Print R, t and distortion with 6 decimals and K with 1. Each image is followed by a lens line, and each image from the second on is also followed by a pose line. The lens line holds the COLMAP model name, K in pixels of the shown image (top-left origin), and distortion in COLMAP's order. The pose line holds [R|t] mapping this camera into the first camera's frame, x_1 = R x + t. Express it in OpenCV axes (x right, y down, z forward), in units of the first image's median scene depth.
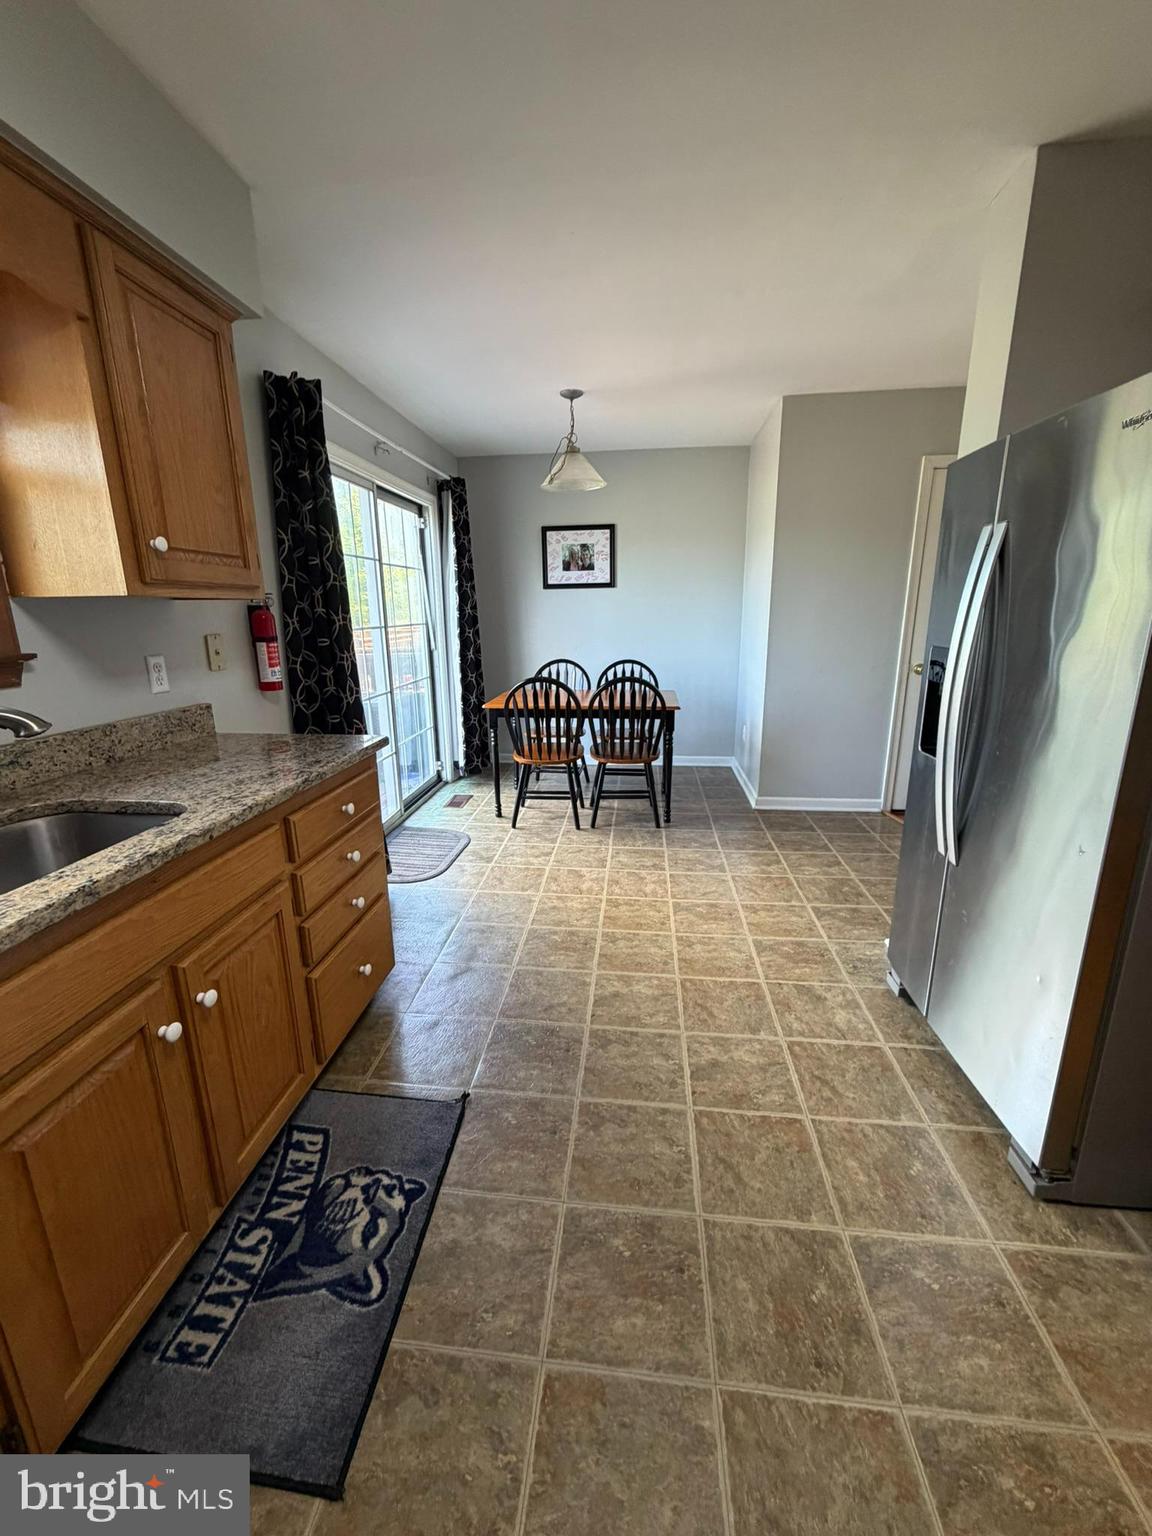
lens RADIAL K [[610.6, 0, 576.7], [0, 610.6, 764.1], [0, 0, 1]] dist [-0.000564, 0.000215]
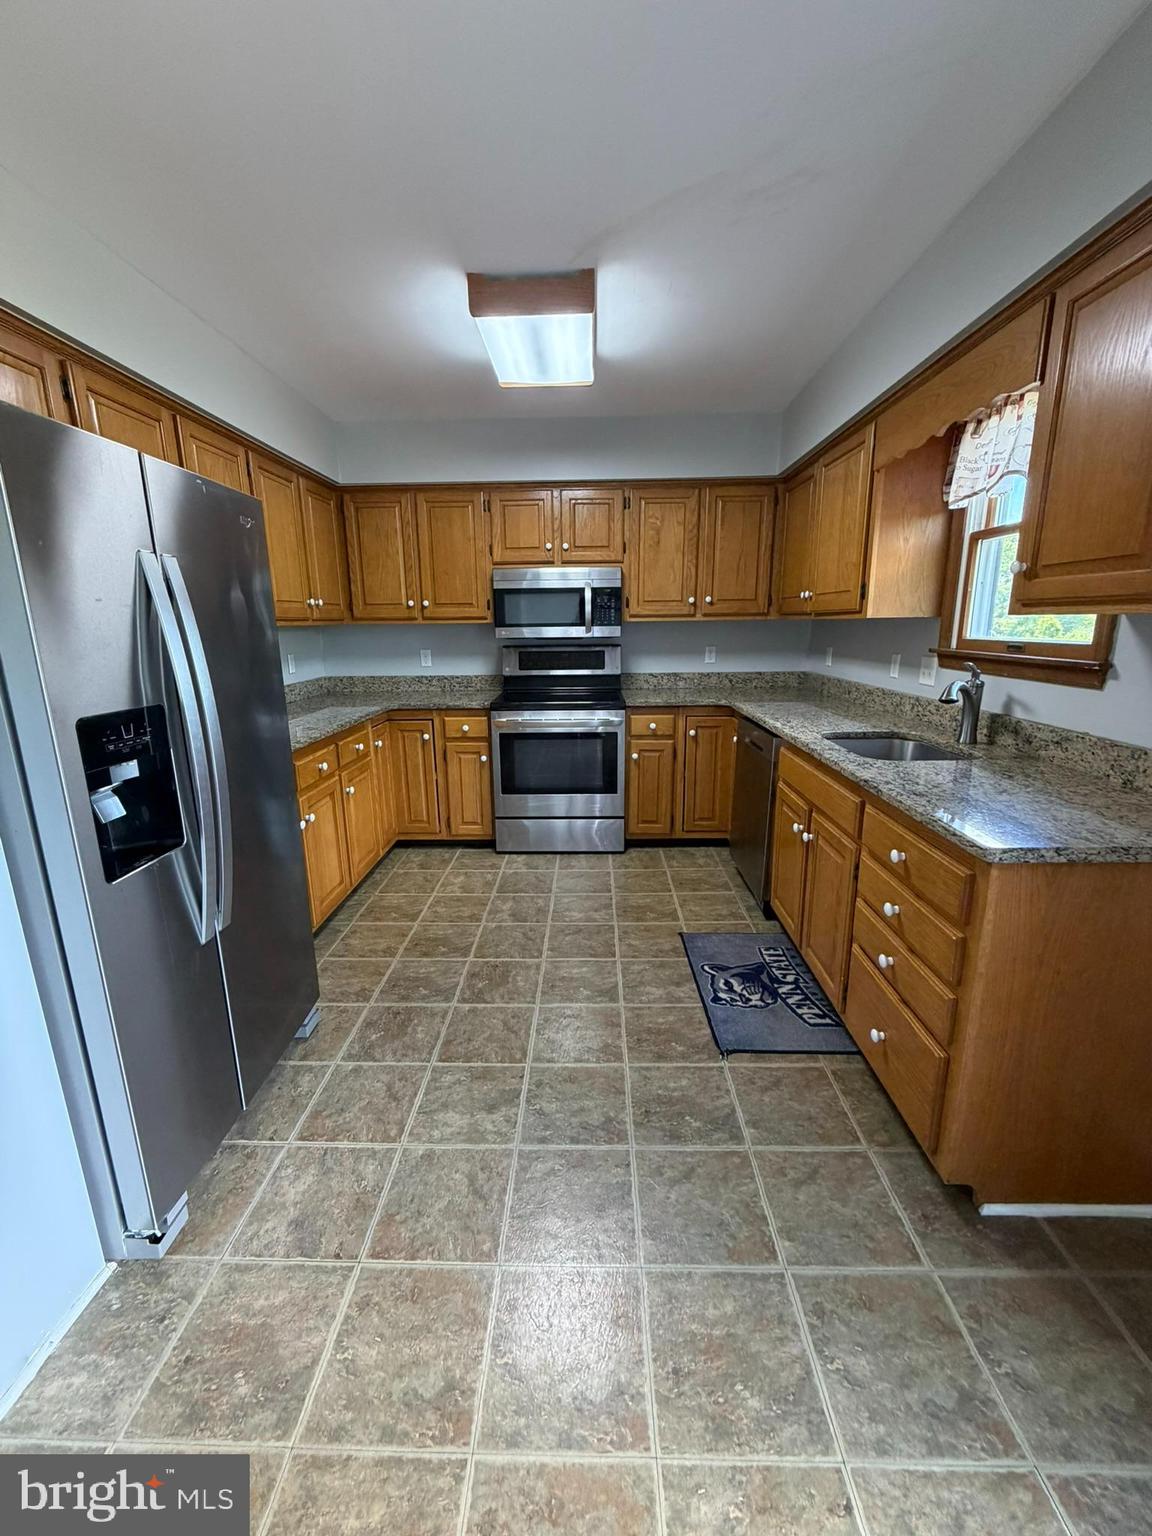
lens RADIAL K [[610.6, 0, 573.8], [0, 610.6, 763.2], [0, 0, 1]] dist [-0.000564, 0.000215]
pose [[-0.996853, 0.039720, -0.068596, 0.184044], [0.003850, 0.888632, 0.458605, -0.561965], [0.079172, 0.456898, -0.885989, 2.093053]]
